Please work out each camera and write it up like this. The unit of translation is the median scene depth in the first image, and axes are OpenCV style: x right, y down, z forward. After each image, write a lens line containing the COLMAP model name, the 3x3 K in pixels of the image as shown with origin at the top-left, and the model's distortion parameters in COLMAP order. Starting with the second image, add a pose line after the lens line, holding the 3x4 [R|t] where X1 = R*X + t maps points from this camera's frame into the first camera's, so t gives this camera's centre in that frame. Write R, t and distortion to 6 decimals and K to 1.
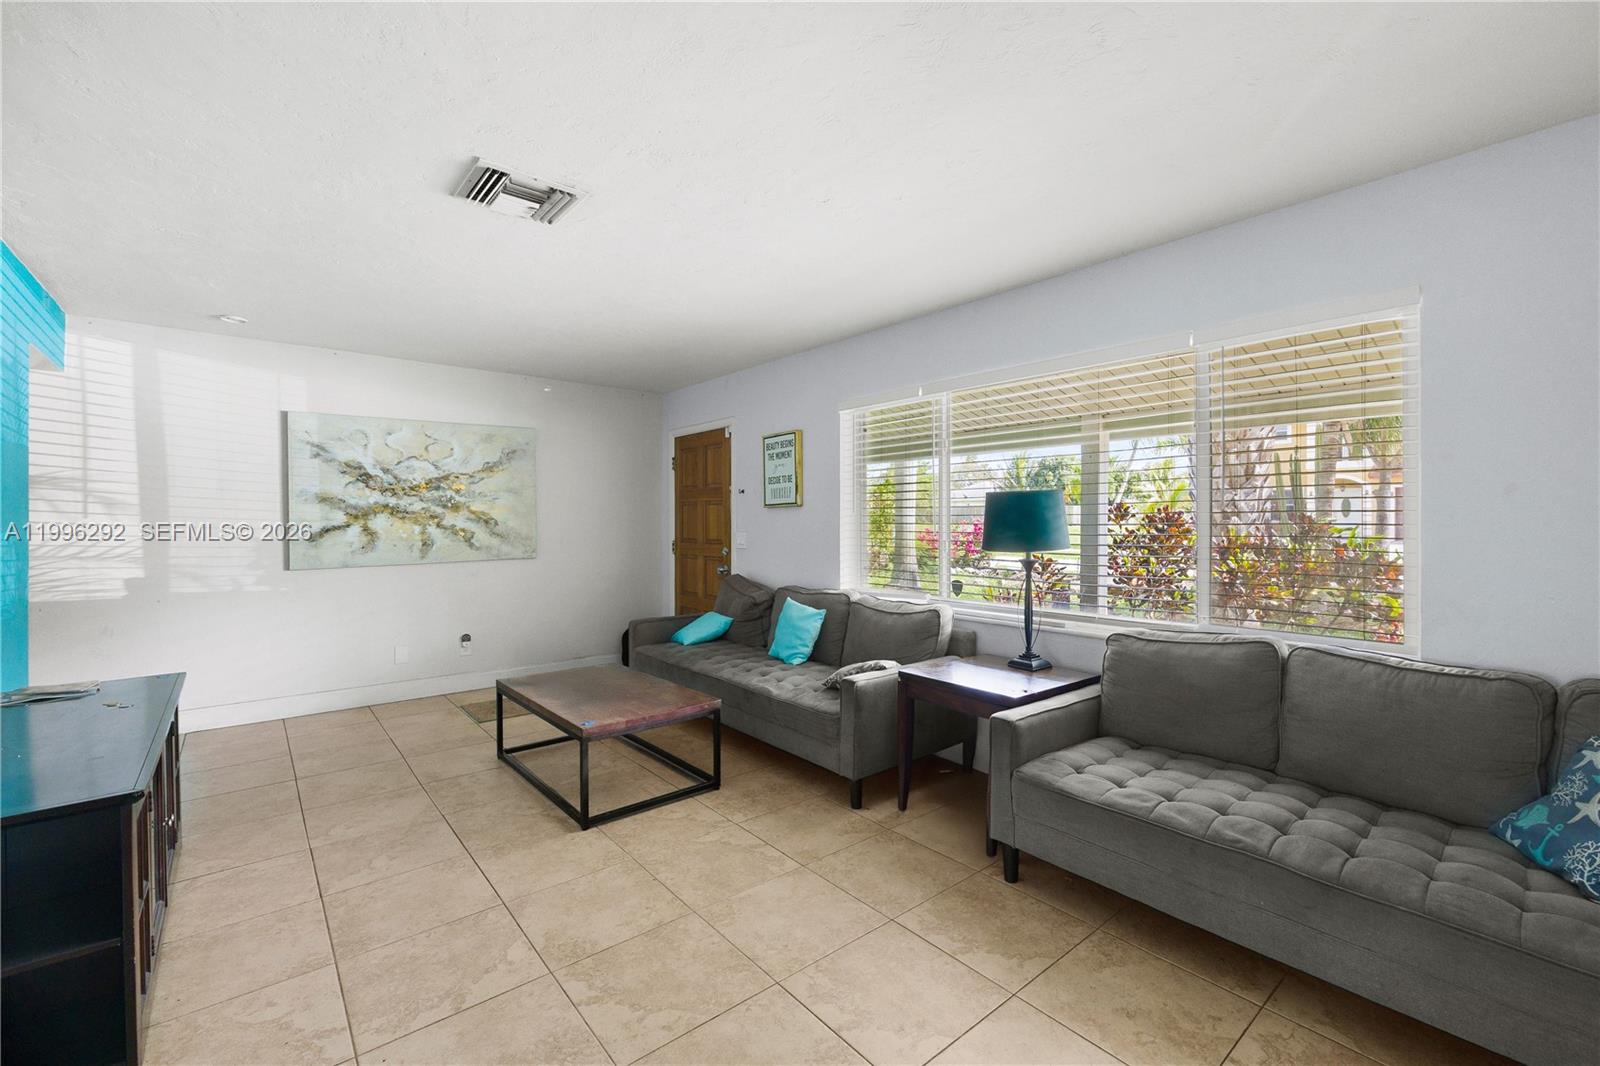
lens RADIAL K [[661.7, 0, 822.5], [0, 661.7, 526.2], [0, 0, 1]] dist [-0.004047, 0.000131]
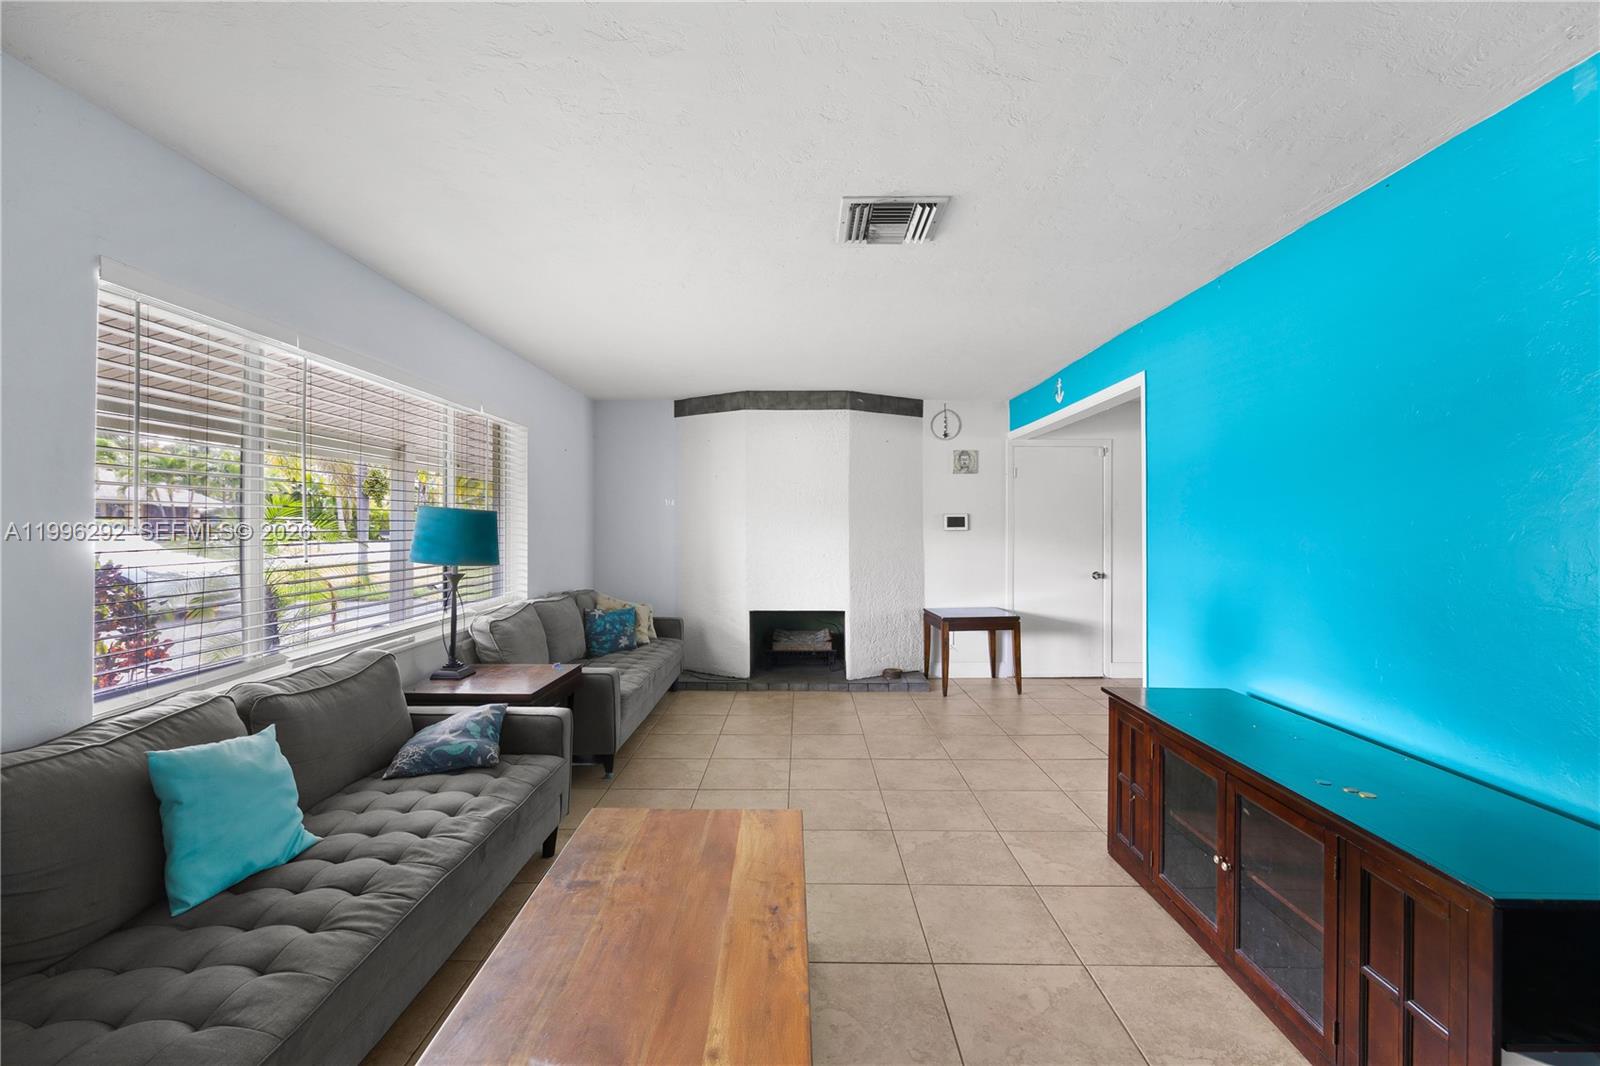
lens RADIAL K [[684.5, 0, 783.6], [0, 684.5, 519.7], [0, 0, 1]] dist [-0.003992, 0.000614]
pose [[-0.736702, 0.005568, 0.676195, -0.682854], [0.006716, 0.999977, -0.000918, -0.025689], [-0.676184, 0.003865, -0.736722, 1.224492]]
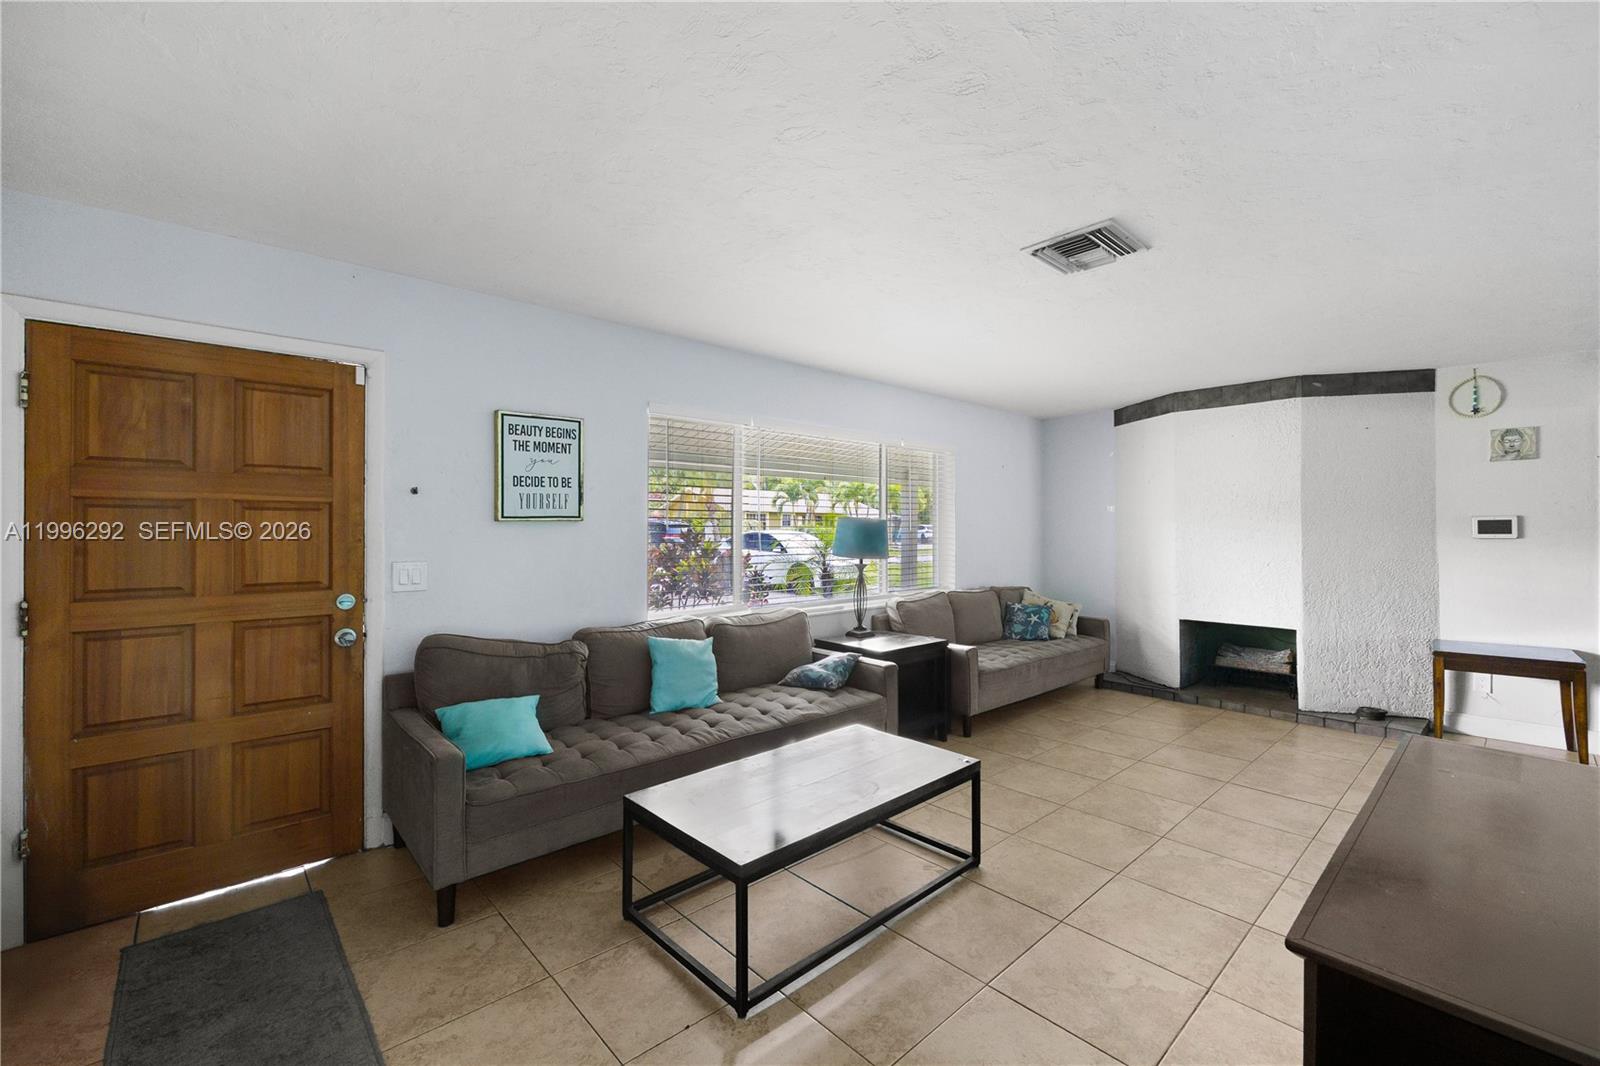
lens RADIAL K [[661.7, 0, 823.8], [0, 661.7, 528.9], [0, 0, 1]] dist [-0.004047, 0.000131]
pose [[-0.029278, 0.002008, 0.999569, -1.005397], [0.007793, 0.999968, -0.001780, -0.022984], [-0.999541, 0.007738, -0.029293, 0.954541]]
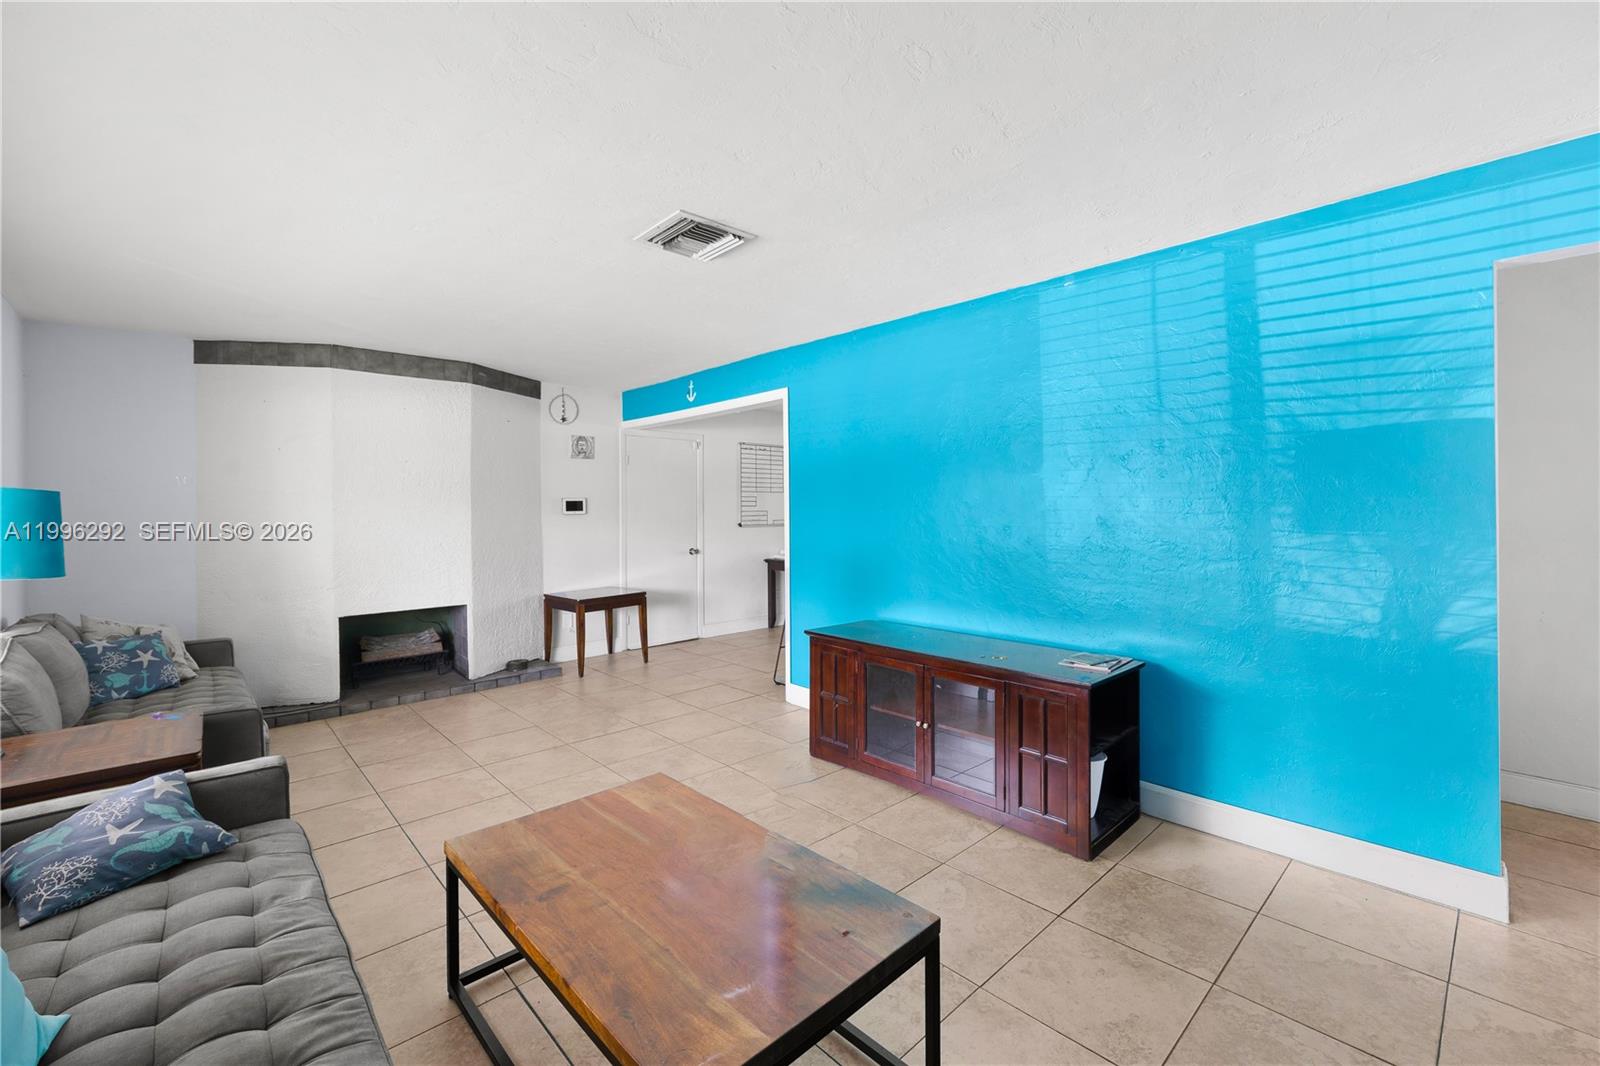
lens RADIAL K [[684.5, 0, 823.5], [0, 684.5, 507.7], [0, 0, 1]] dist [-0.003992, 0.000614]
pose [[-0.998894, 0.009666, -0.046012, -0.406310], [0.009185, 0.999901, 0.010663, -0.027118], [0.046110, 0.010228, -0.998884, 1.425191]]
